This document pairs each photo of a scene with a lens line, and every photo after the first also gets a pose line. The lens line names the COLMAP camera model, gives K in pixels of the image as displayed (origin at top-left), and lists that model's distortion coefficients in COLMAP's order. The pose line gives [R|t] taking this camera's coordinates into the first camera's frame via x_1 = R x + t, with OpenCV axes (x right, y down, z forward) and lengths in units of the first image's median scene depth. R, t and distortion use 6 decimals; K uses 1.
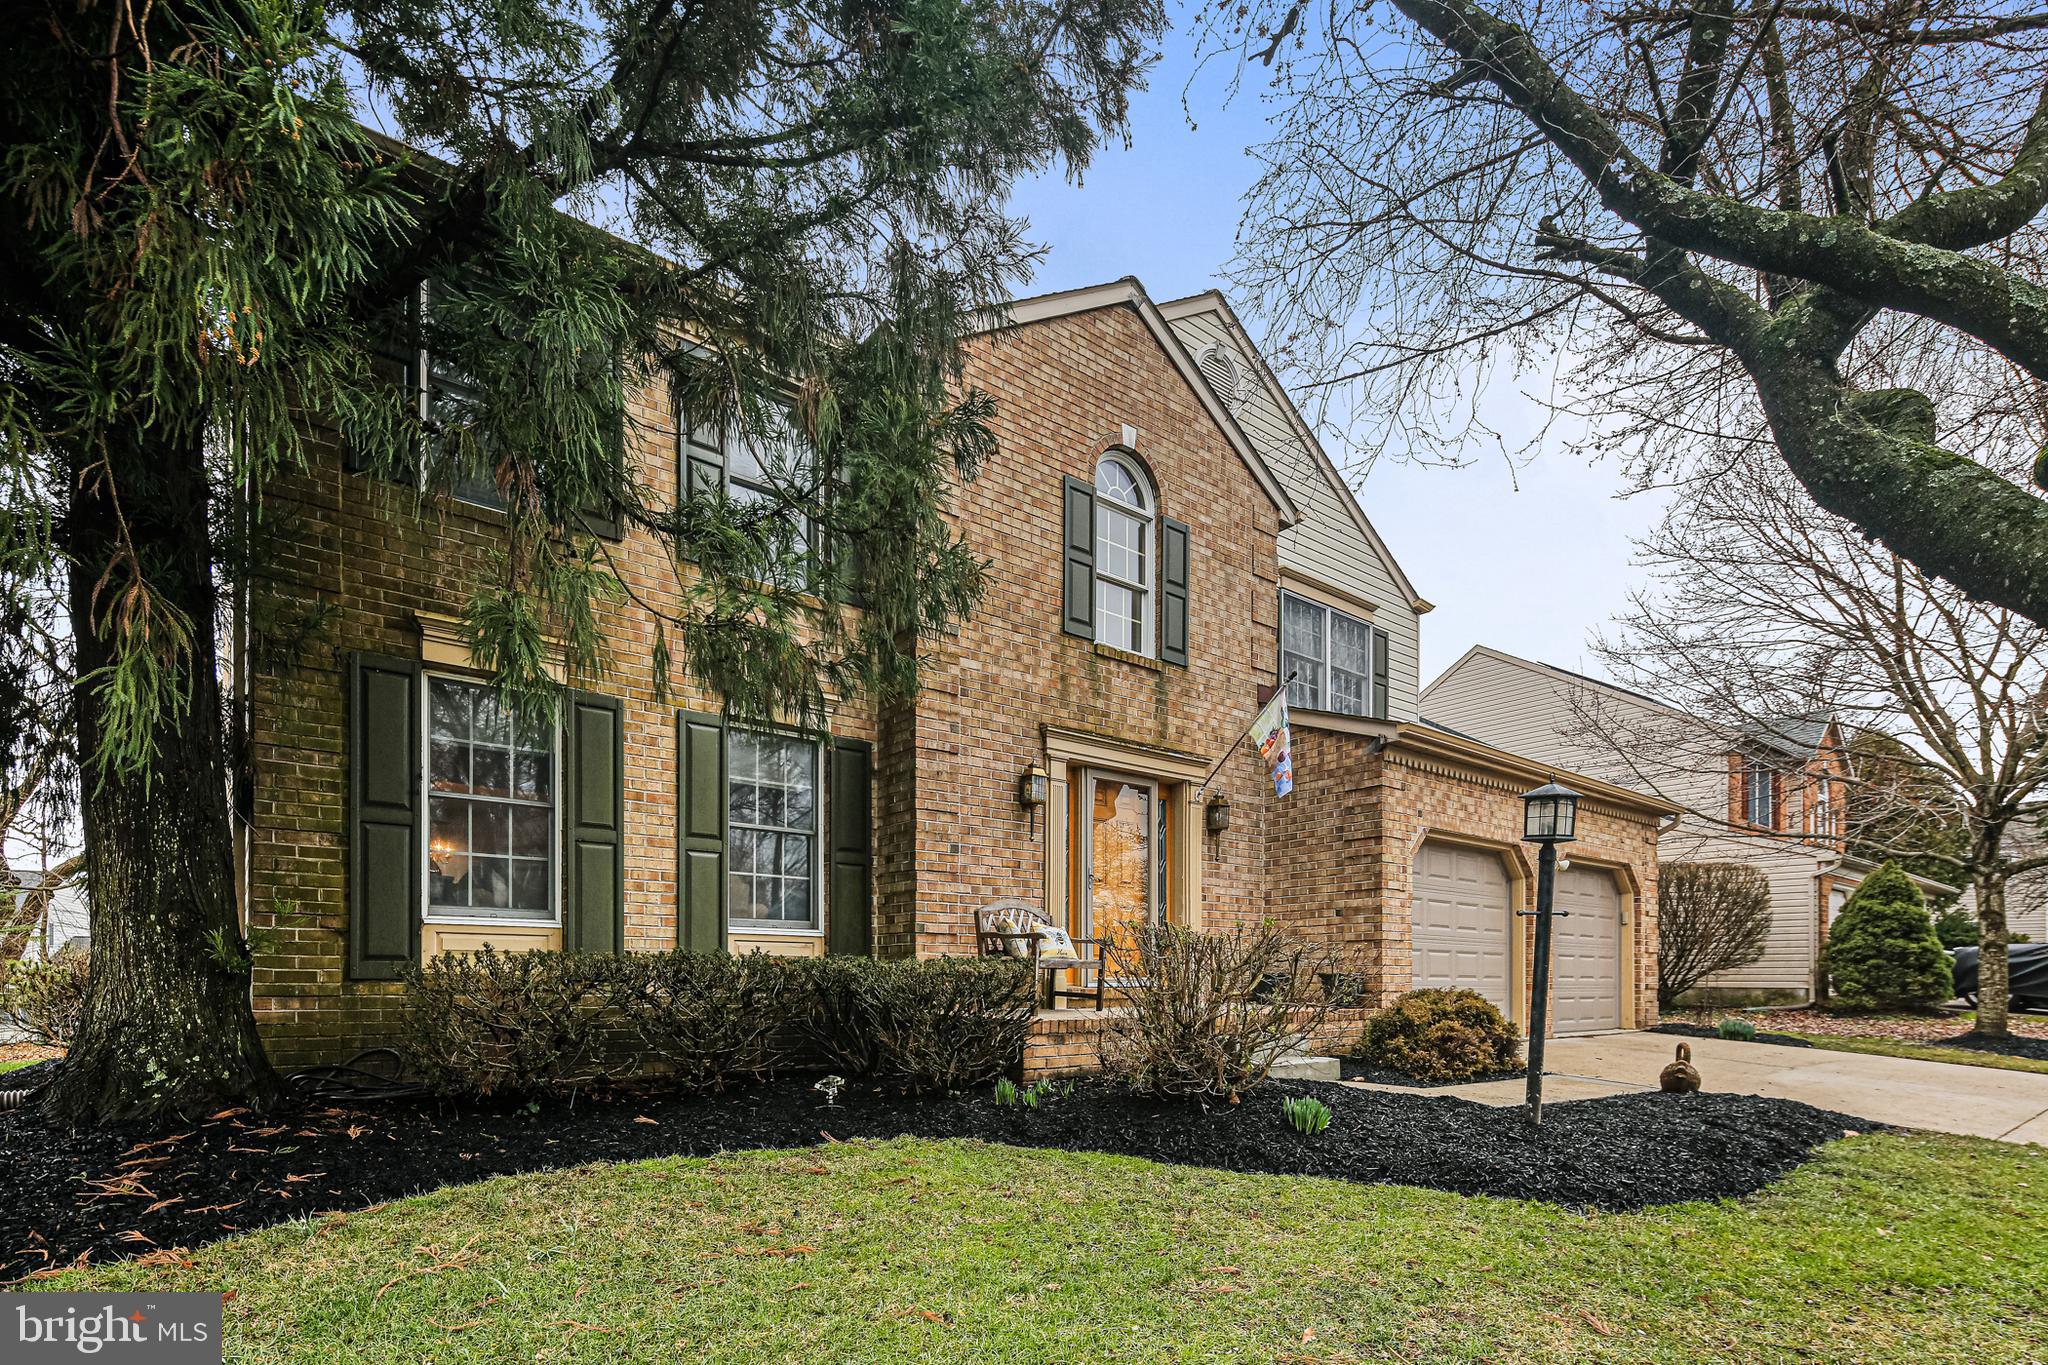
lens RADIAL K [[971.6, 0, 1079.4], [0, 971.6, 792.2], [0, 0, 1]] dist [0.001118, 0.000021]
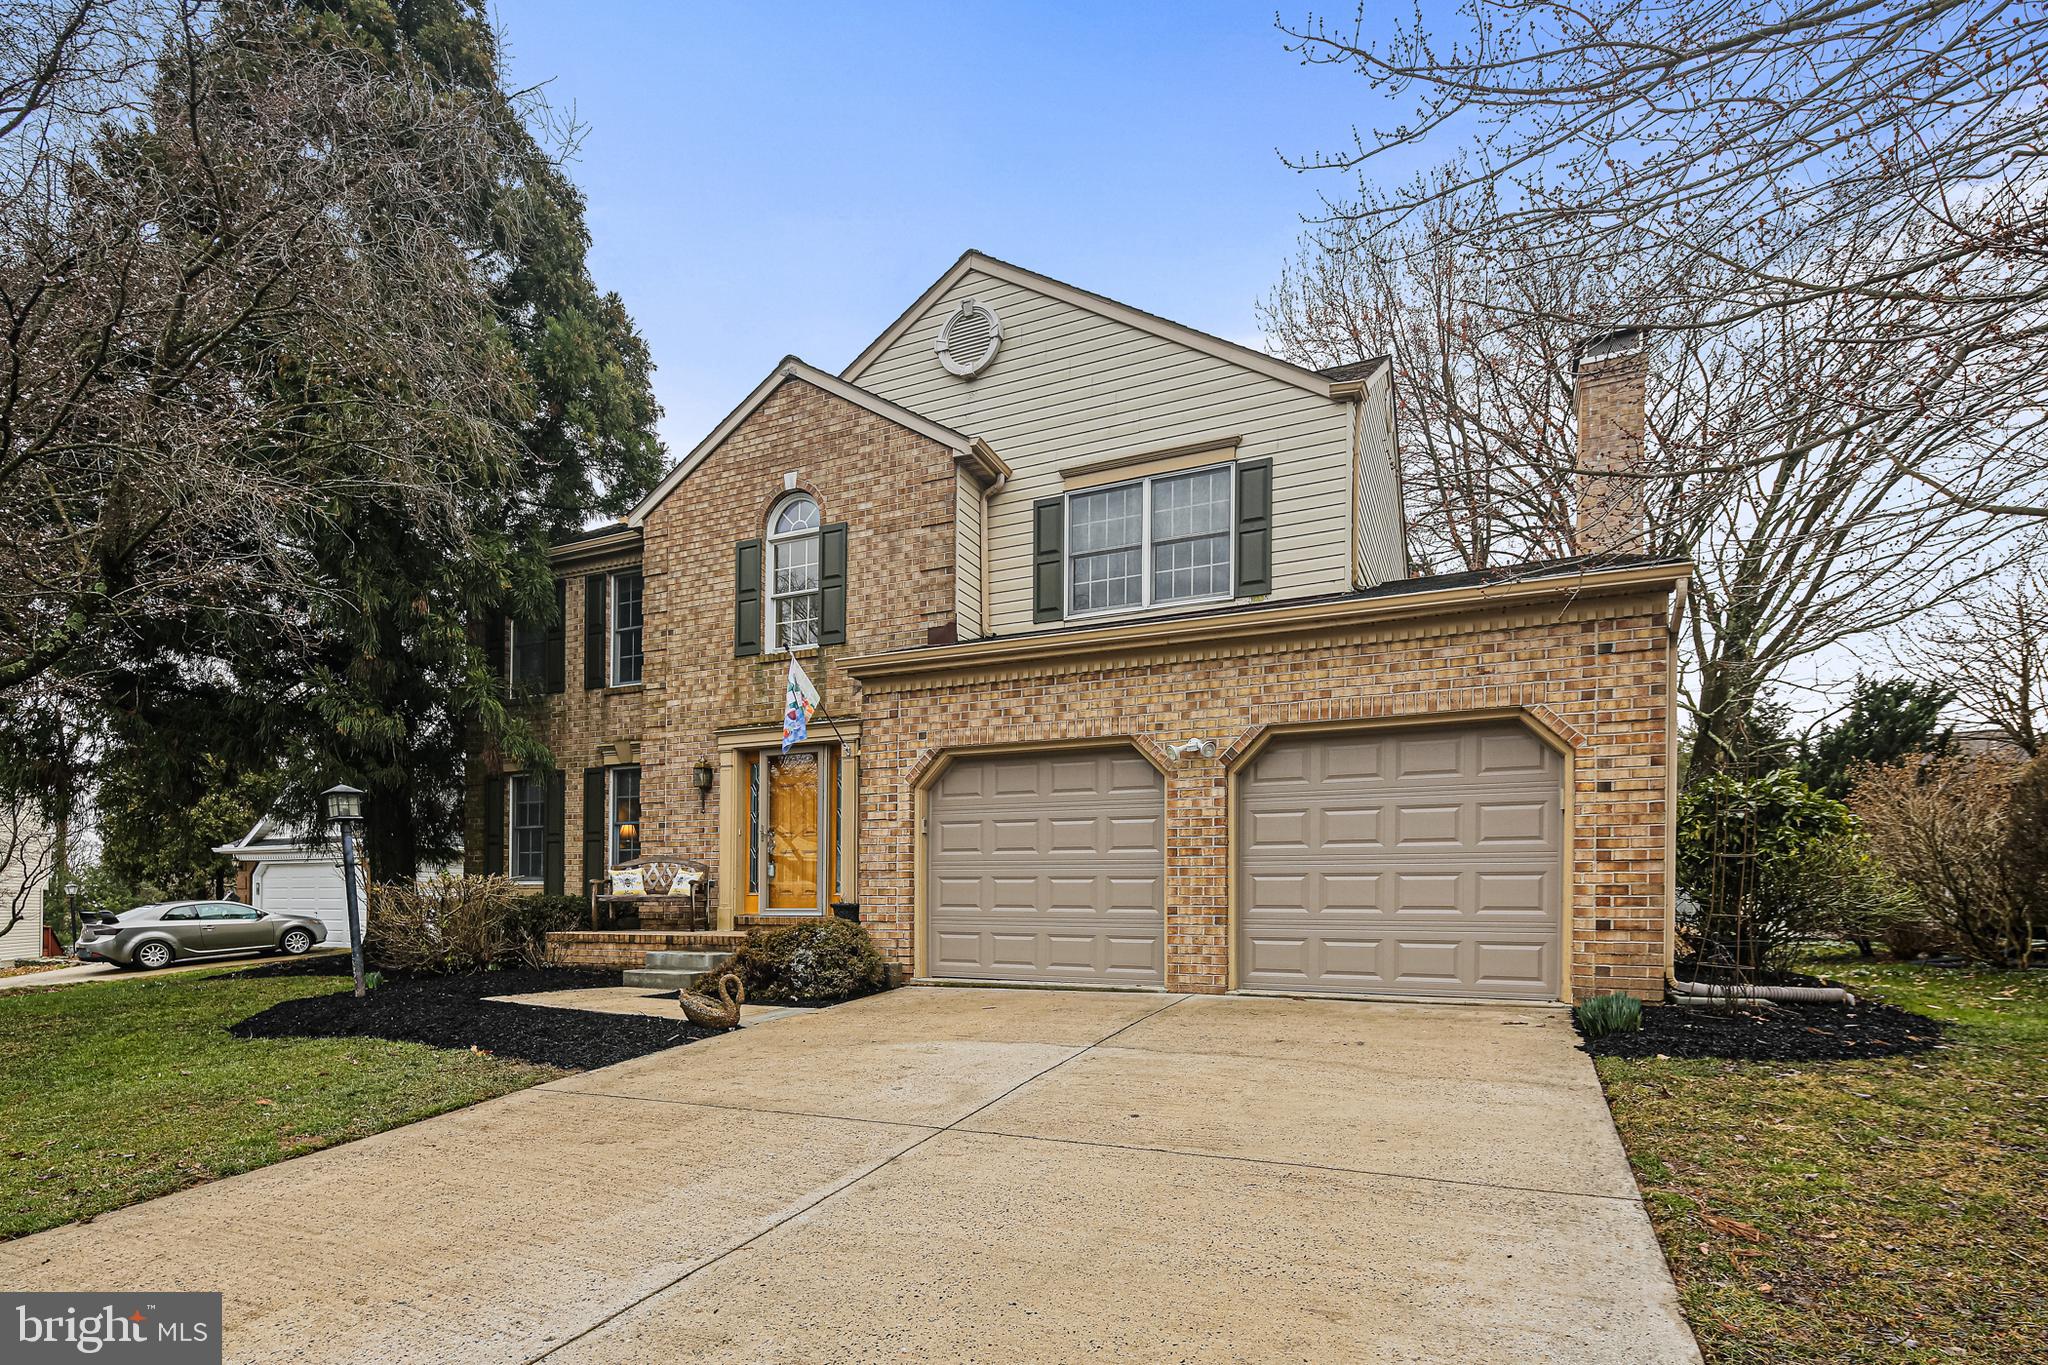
lens RADIAL K [[1005.1, 0, 1027.4], [0, 1005.1, 692.0], [0, 0, 1]] dist [0.001416, -0.000179]
pose [[0.434363, -0.193477, -0.879713, 1.416691], [0.164582, 0.977264, -0.133669, 0.143762], [0.885574, -0.086724, 0.456330, 0.714394]]
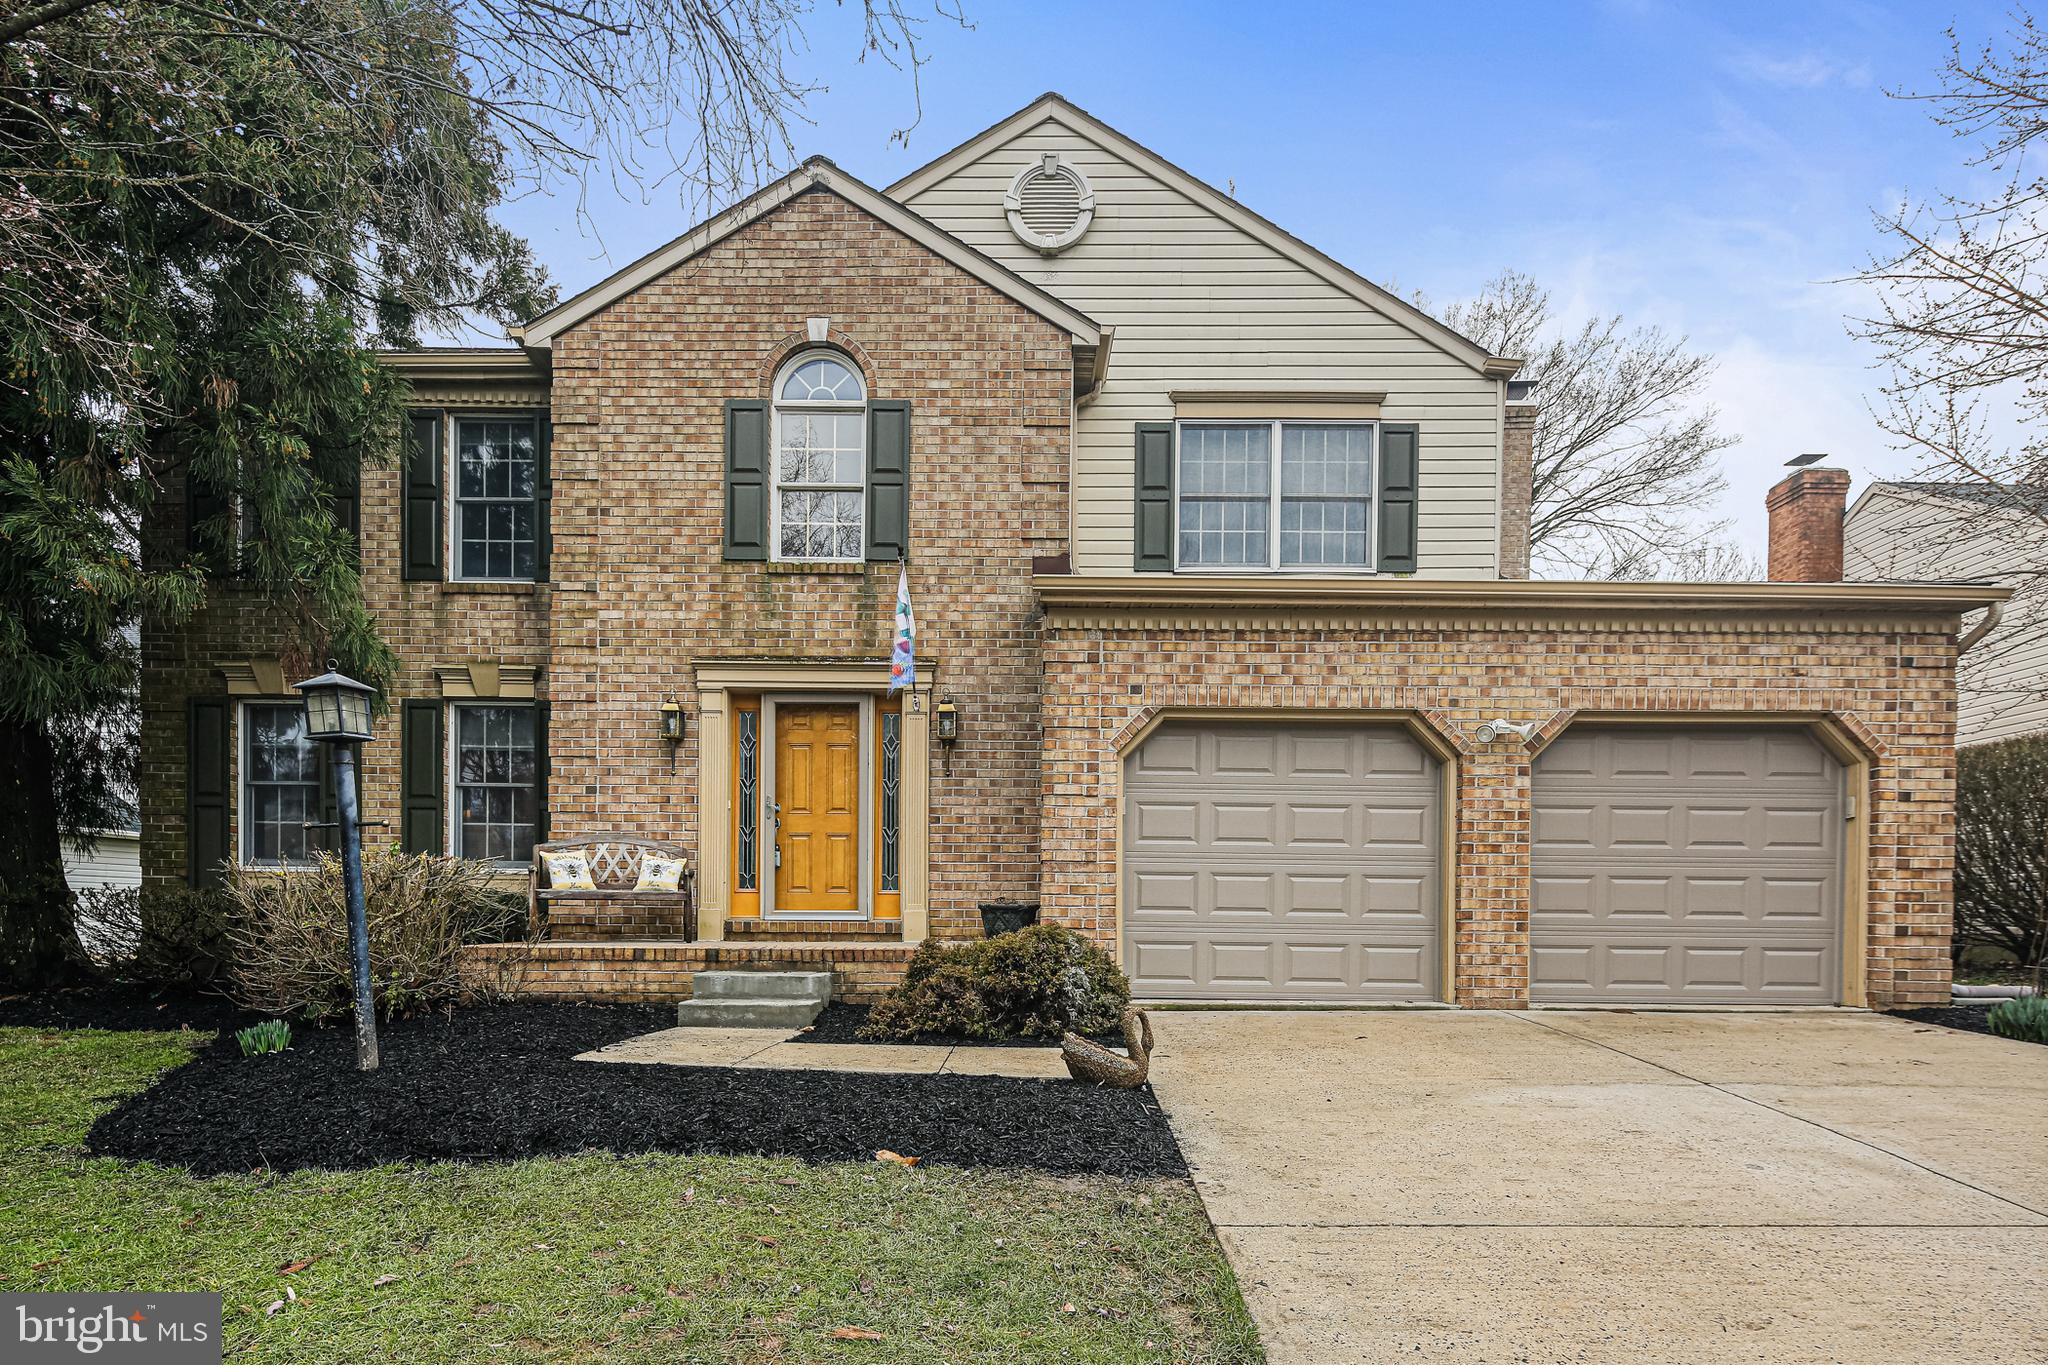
lens RADIAL K [[1019.6, 0, 1039.6], [0, 1019.6, 748.4], [0, 0, 1]] dist [0.001605, -0.000522]
pose [[0.771831, -0.101972, -0.627597, 0.861023], [0.113790, 0.993273, -0.021445, 0.083115], [0.625562, -0.054862, 0.778243, 0.387990]]
